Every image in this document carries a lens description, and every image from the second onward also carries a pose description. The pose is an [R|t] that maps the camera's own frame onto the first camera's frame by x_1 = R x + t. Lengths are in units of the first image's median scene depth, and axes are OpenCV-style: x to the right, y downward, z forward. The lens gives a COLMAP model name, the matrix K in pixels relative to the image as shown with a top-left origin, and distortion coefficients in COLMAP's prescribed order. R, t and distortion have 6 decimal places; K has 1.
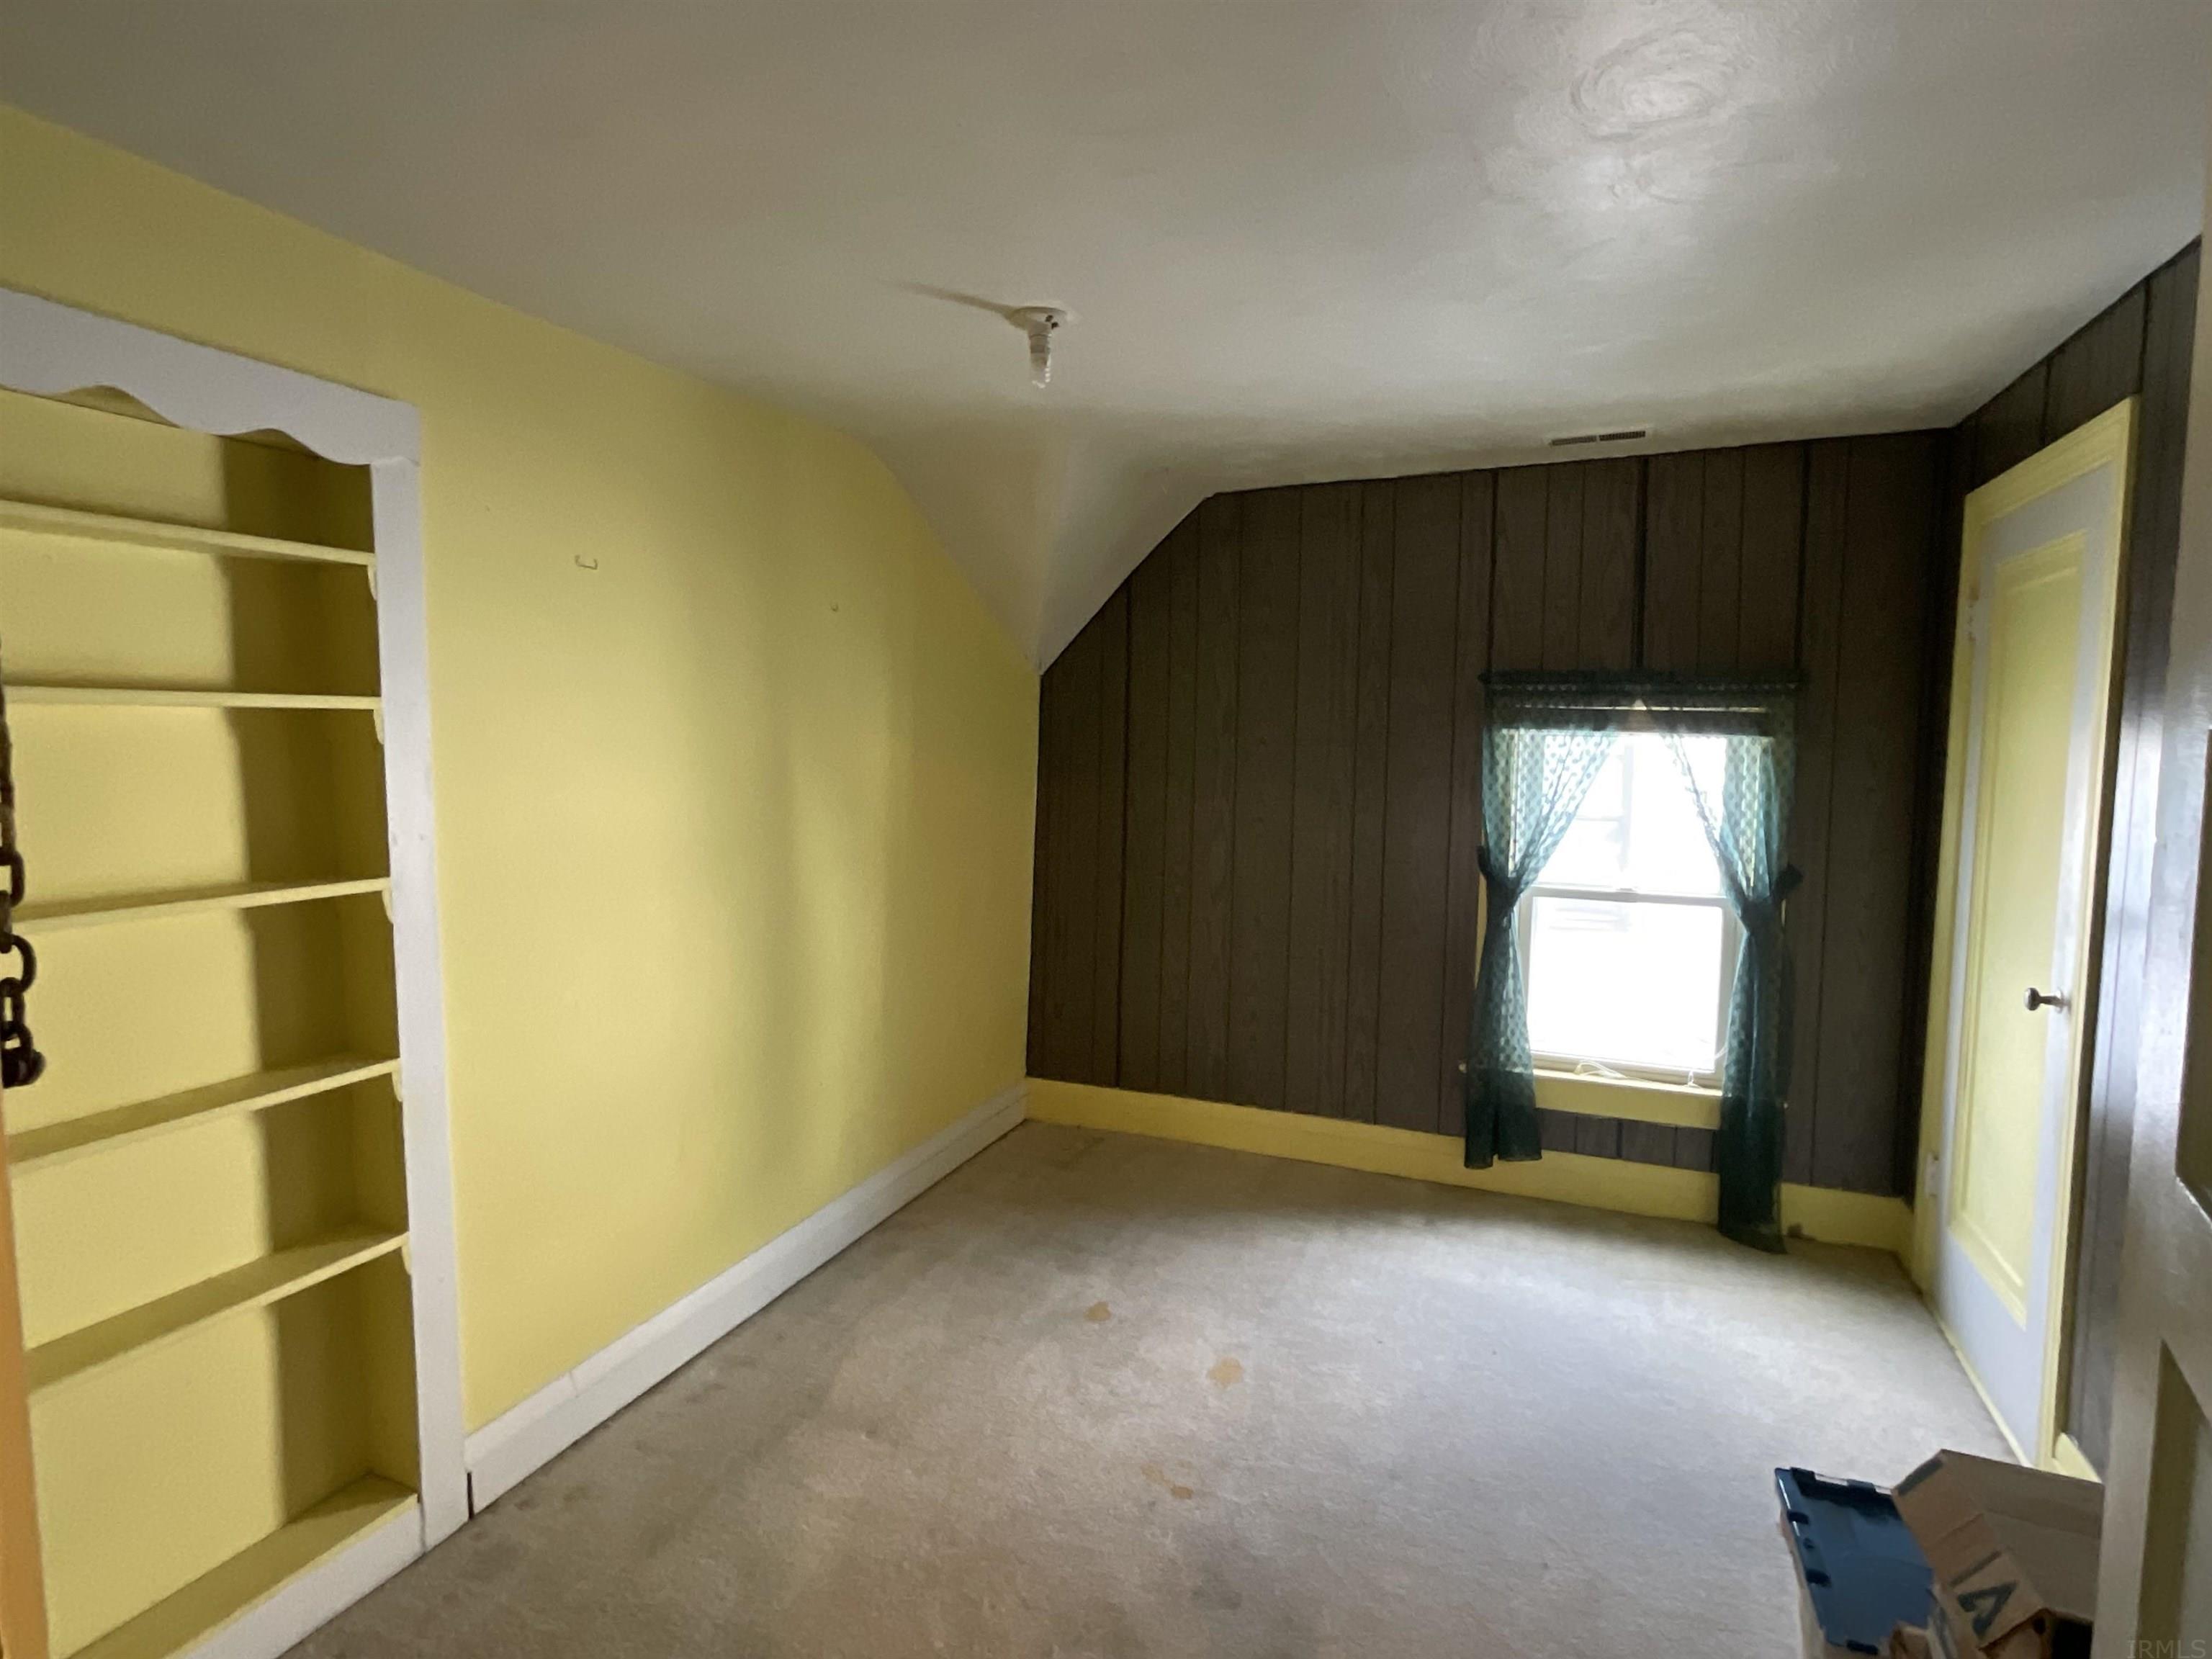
lens RADIAL K [[1168.4, 0, 1128.1], [0, 1168.4, 822.5], [0, 0, 1]] dist [-0.007534, 0.015403]
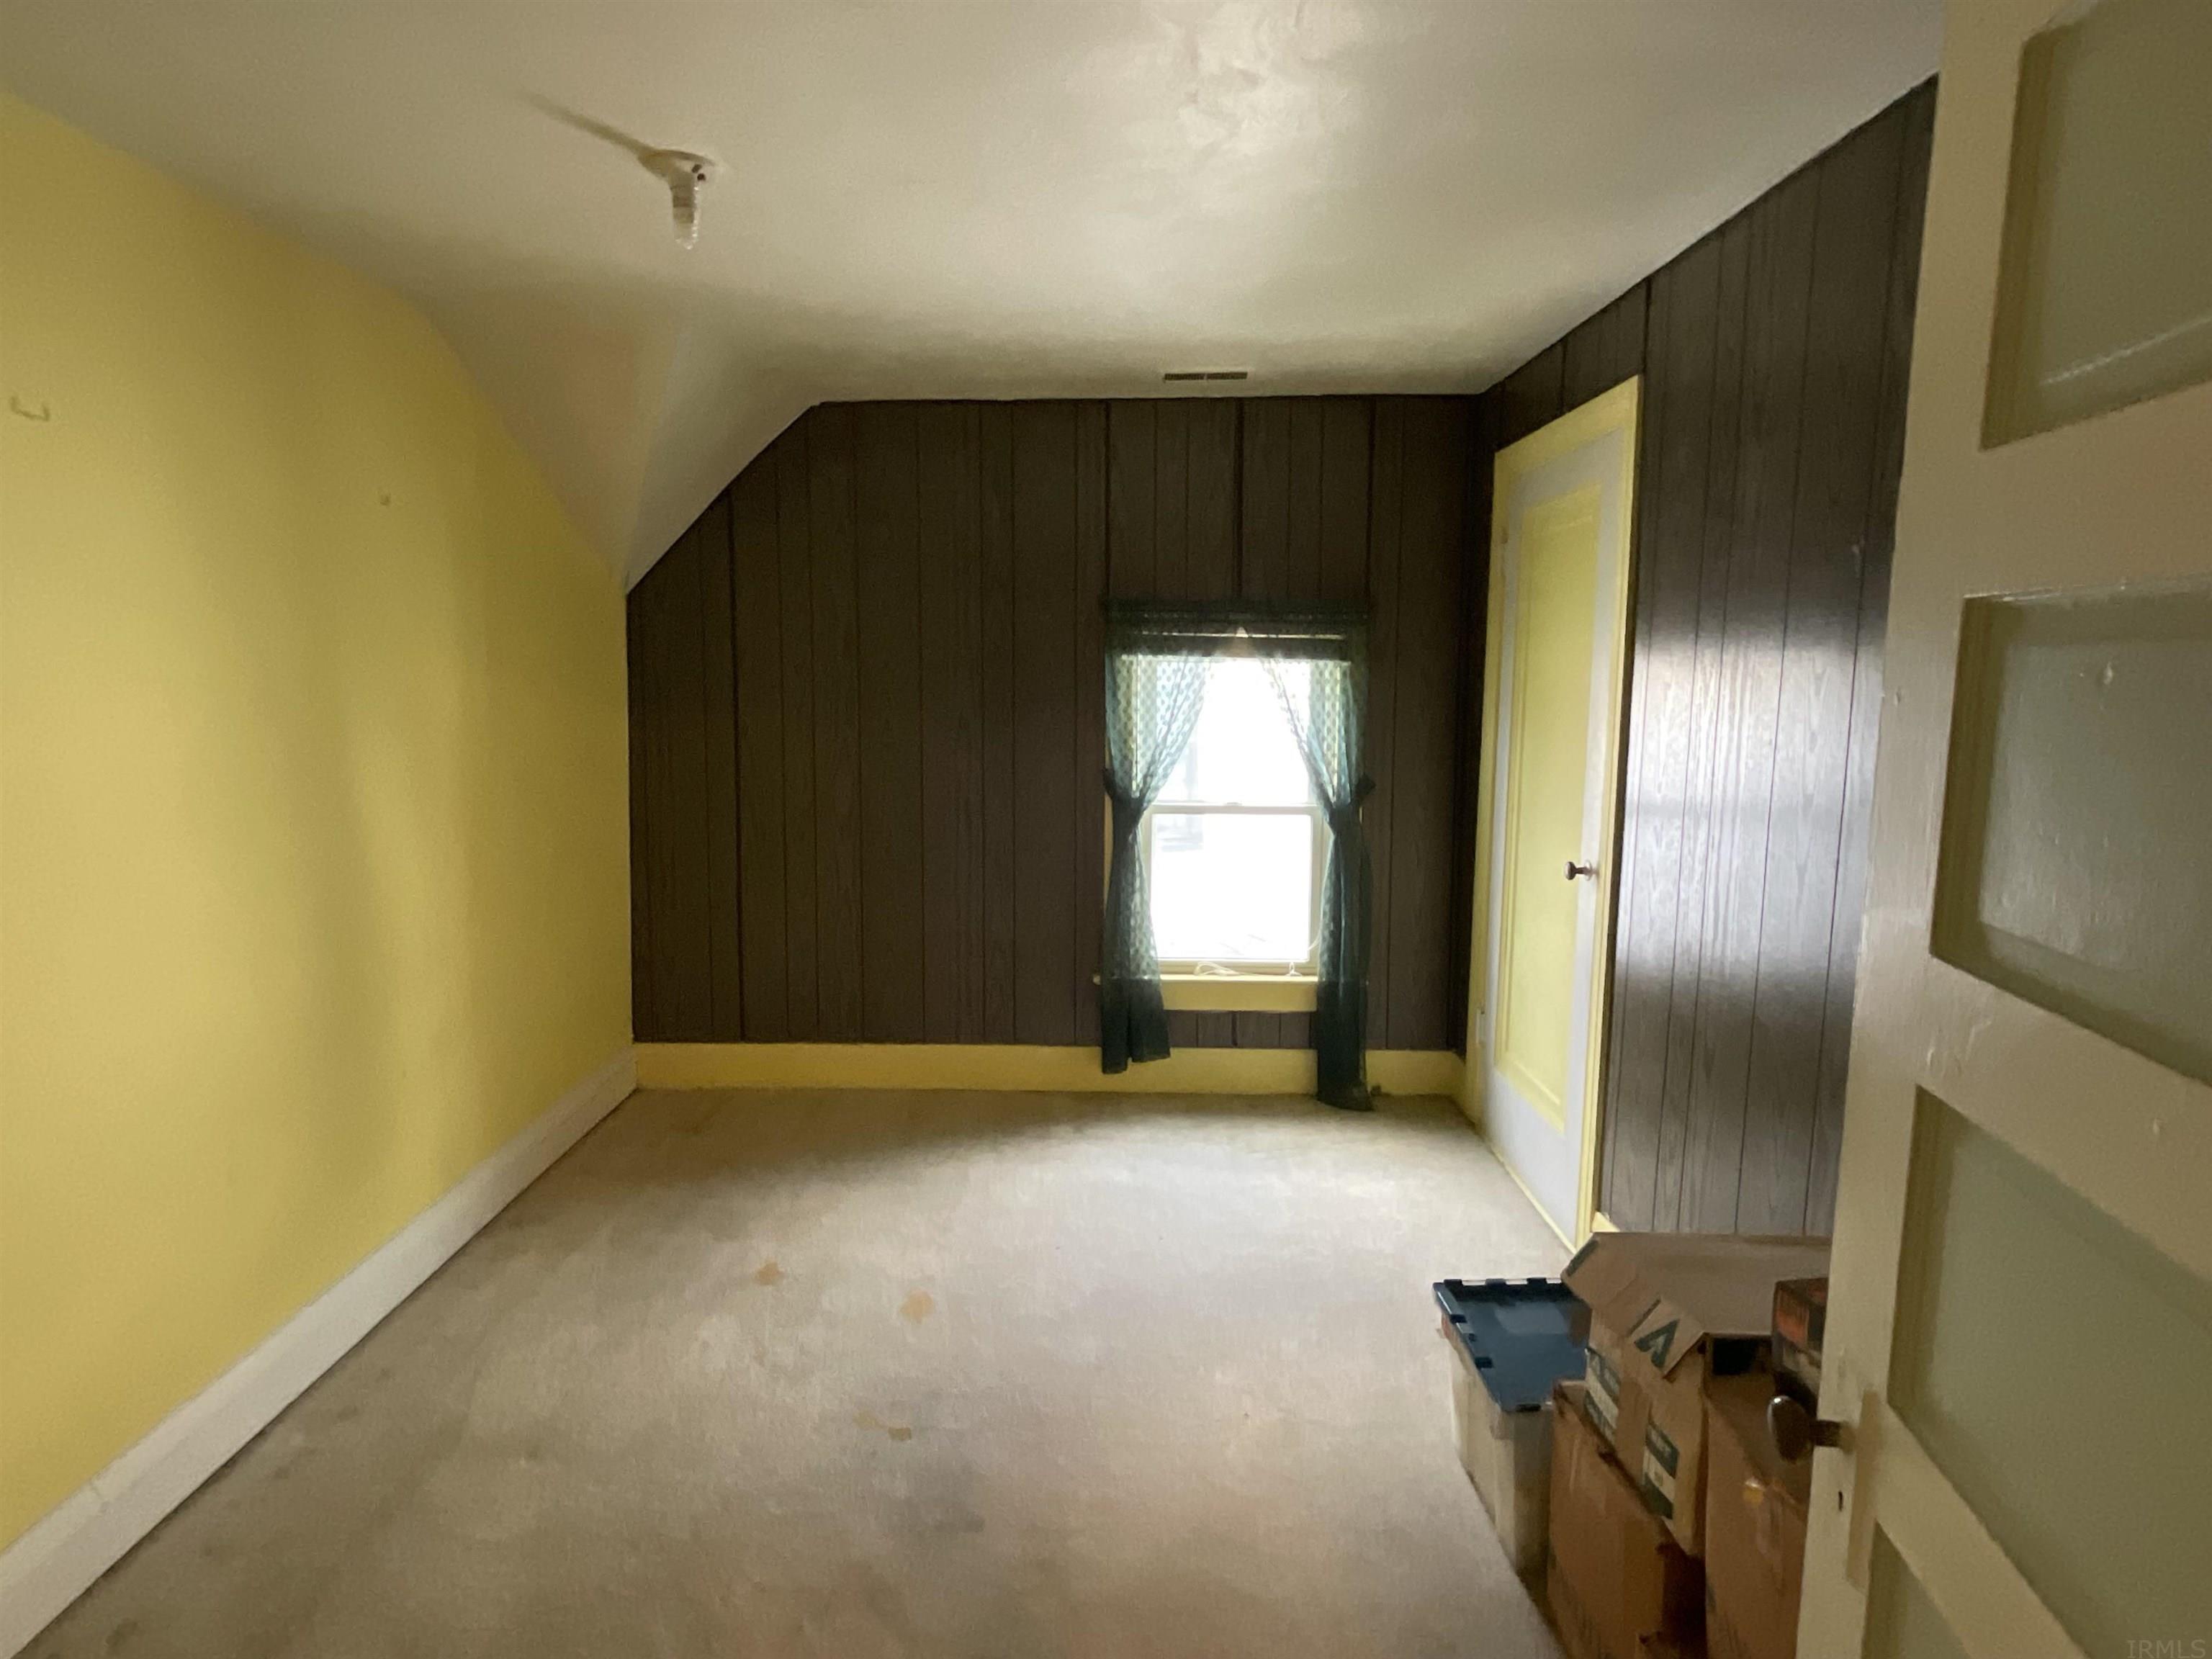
lens RADIAL K [[1163.4, 0, 1103.4], [0, 1163.4, 822.5], [0, 0, 1]] dist [0.012875, -0.000868]
pose [[0.927416, -0.050087, 0.370662, -0.093711], [0.032177, 0.998003, 0.054350, 0.013386], [-0.372645, -0.038479, 0.927176, 0.039141]]
